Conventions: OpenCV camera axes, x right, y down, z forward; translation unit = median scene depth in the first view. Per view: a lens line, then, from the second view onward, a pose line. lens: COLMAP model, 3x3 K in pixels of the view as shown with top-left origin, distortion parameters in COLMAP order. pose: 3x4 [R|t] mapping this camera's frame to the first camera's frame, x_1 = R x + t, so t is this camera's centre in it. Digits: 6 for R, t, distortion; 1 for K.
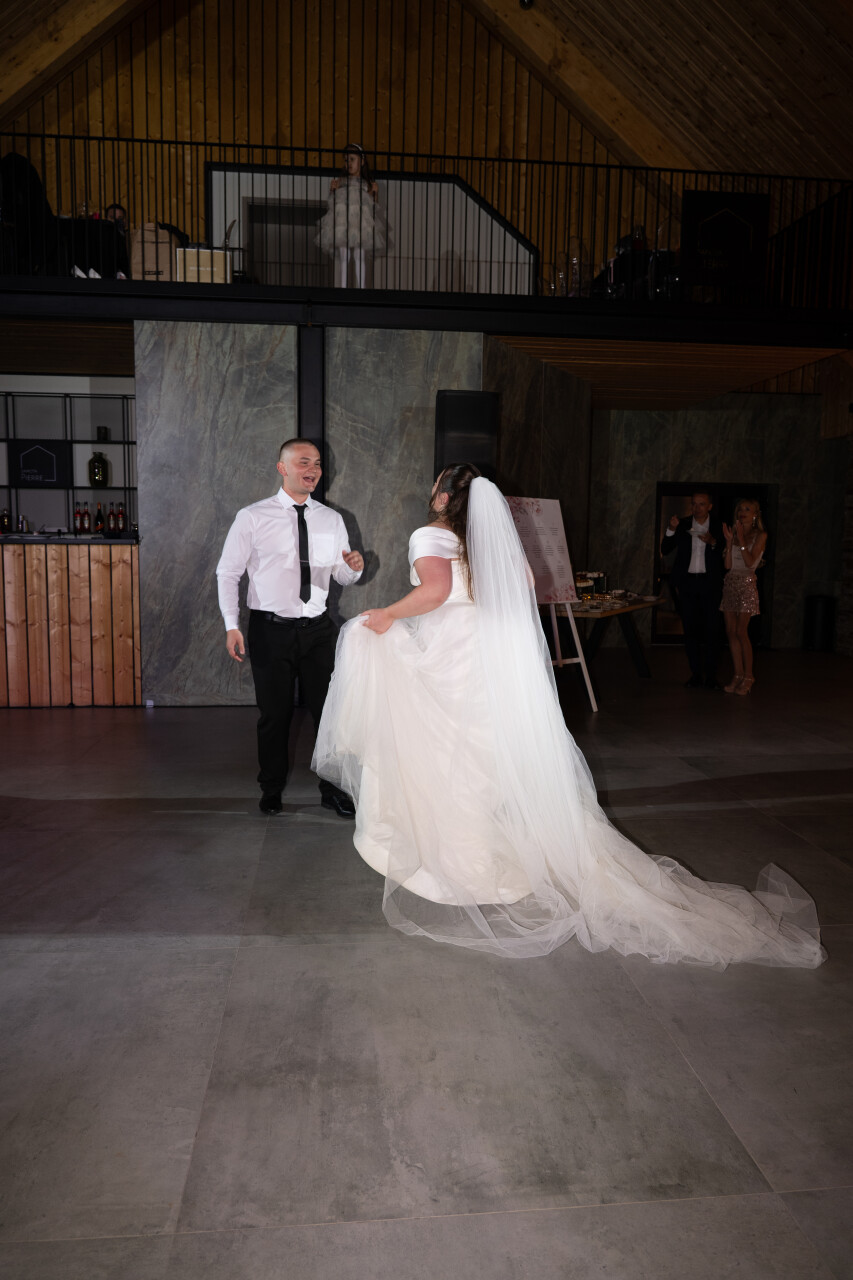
lens RADIAL K [[890.1, 0, 422.5], [0, 890.1, 642.4], [0, 0, 1]] dist [-0.011599, -0.001965]
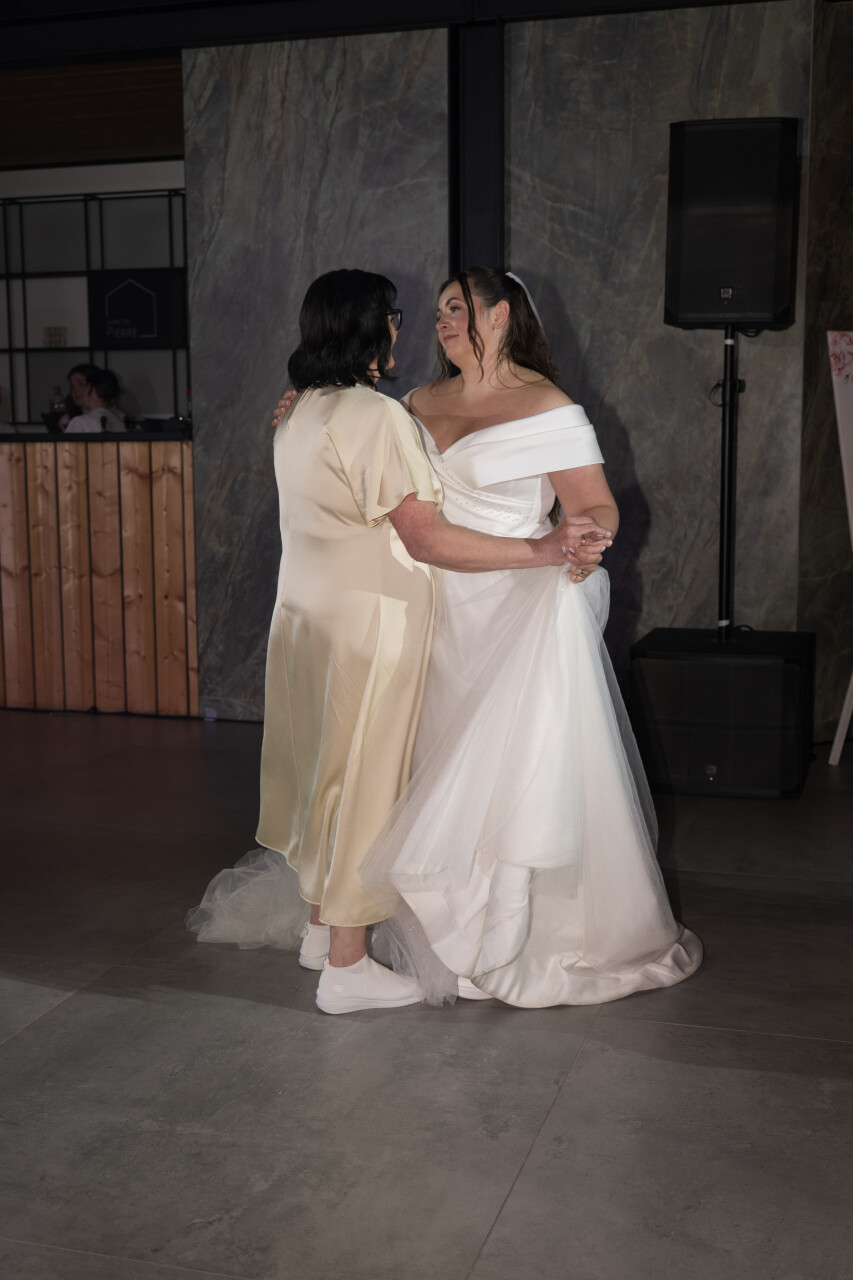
lens RADIAL K [[1531.2, 0, 422.5], [0, 1531.2, 641.3], [0, 0, 1]] dist [0.004956, 0.000000]
pose [[0.923356, 0.036892, -0.382169, 0.207134], [-0.028239, 0.999203, 0.028227, -0.011517], [0.382906, -0.015272, 0.923661, 0.131538]]
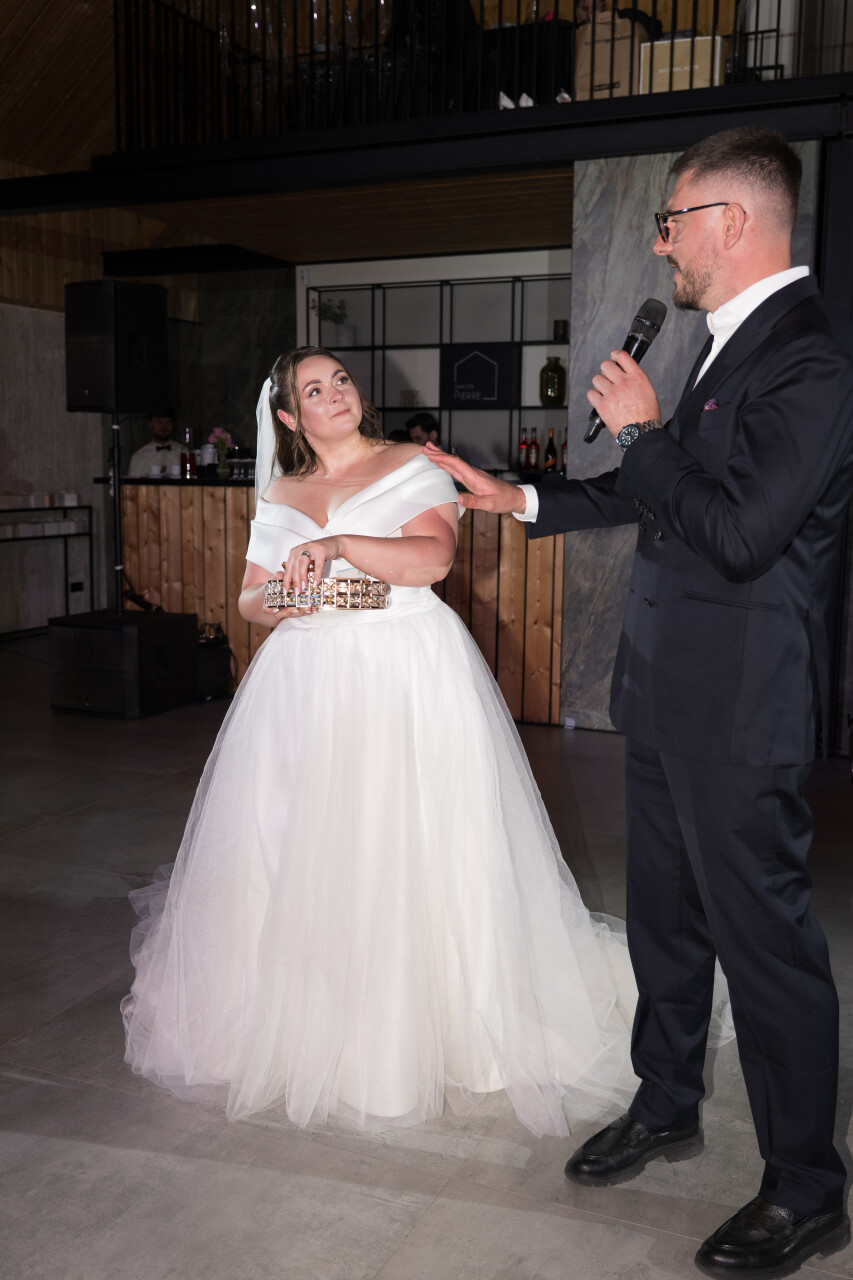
lens RADIAL K [[1257.0, 0, 432.0], [0, 1257.0, 648.2], [0, 0, 1]] dist [-0.003170, 0.000000]
pose [[0.867963, 0.070777, -0.491559, 0.077294], [-0.057841, 0.997463, 0.041487, -0.023848], [0.493248, -0.007577, 0.869856, 0.102670]]
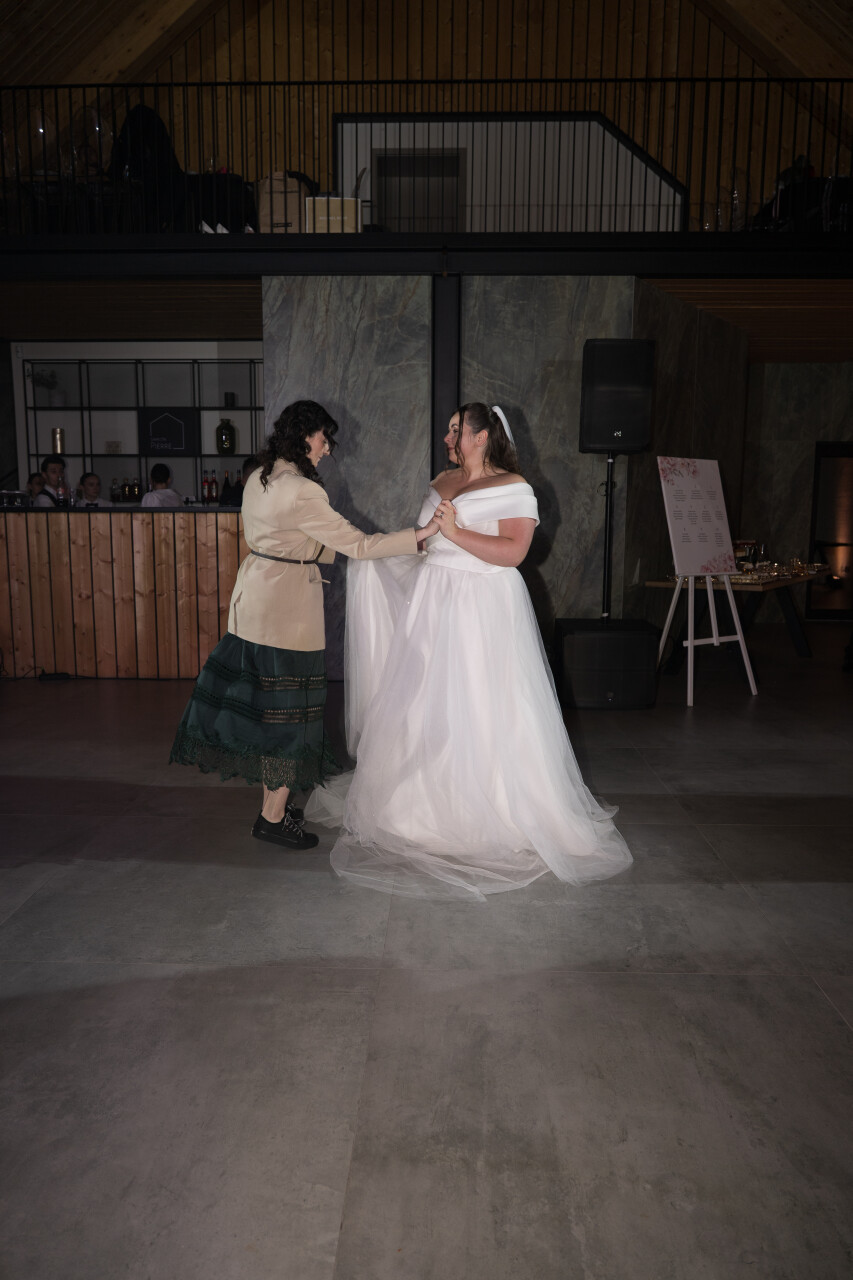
lens RADIAL K [[890.1, 0, 424.7], [0, 890.1, 640.8], [0, 0, 1]] dist [-0.011599, -0.001965]
pose [[0.991606, 0.012424, -0.128695, -0.023620], [-0.008428, 0.999467, 0.031546, -0.002905], [0.129019, -0.030197, 0.991182, 0.063468]]
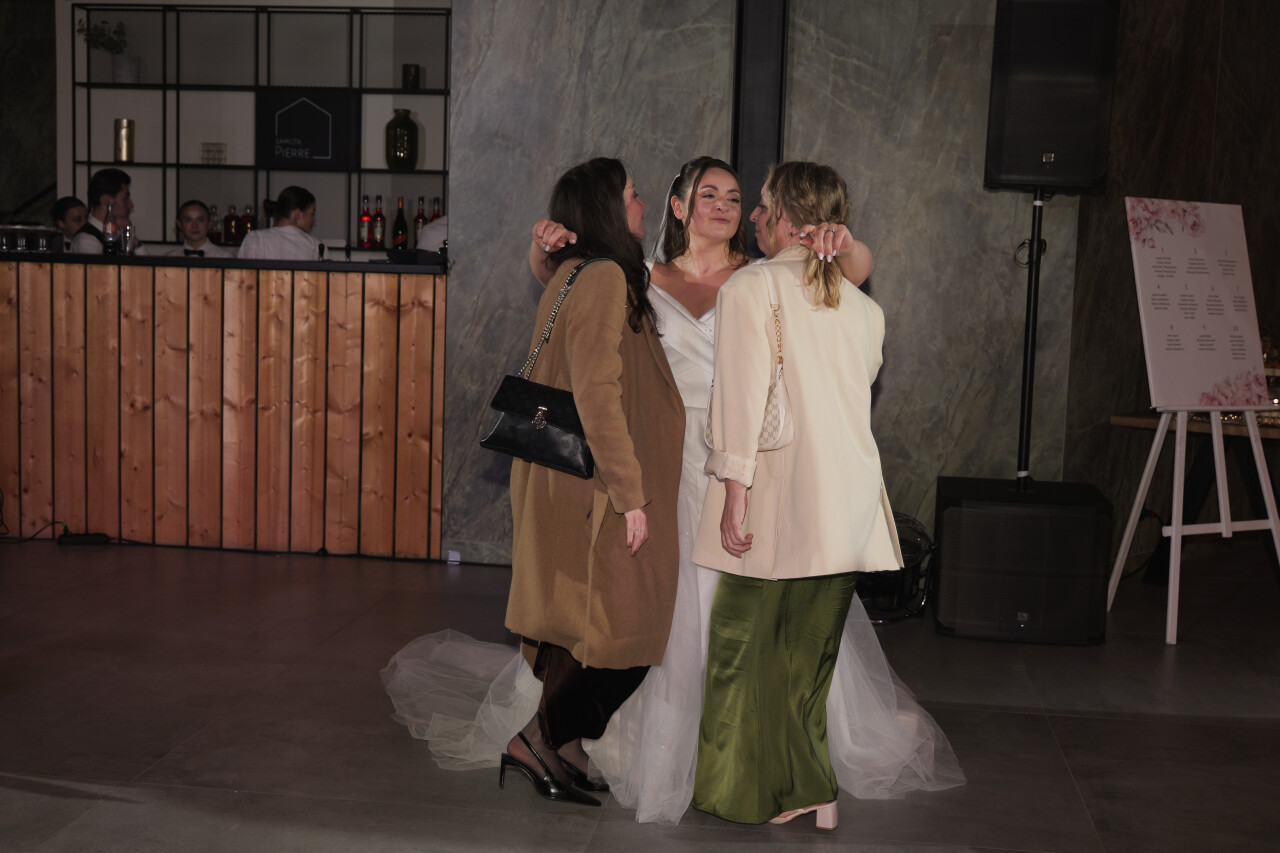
lens RADIAL K [[1602.5, 0, 638.1], [0, 1602.5, 430.0], [0, 0, 1]] dist [0.008084, 0.000000]
pose [[0.973286, 0.044629, -0.225218, 0.031807], [-0.046948, 0.998885, -0.004950, -0.012426], [0.224746, 0.015391, 0.974296, 0.039485]]
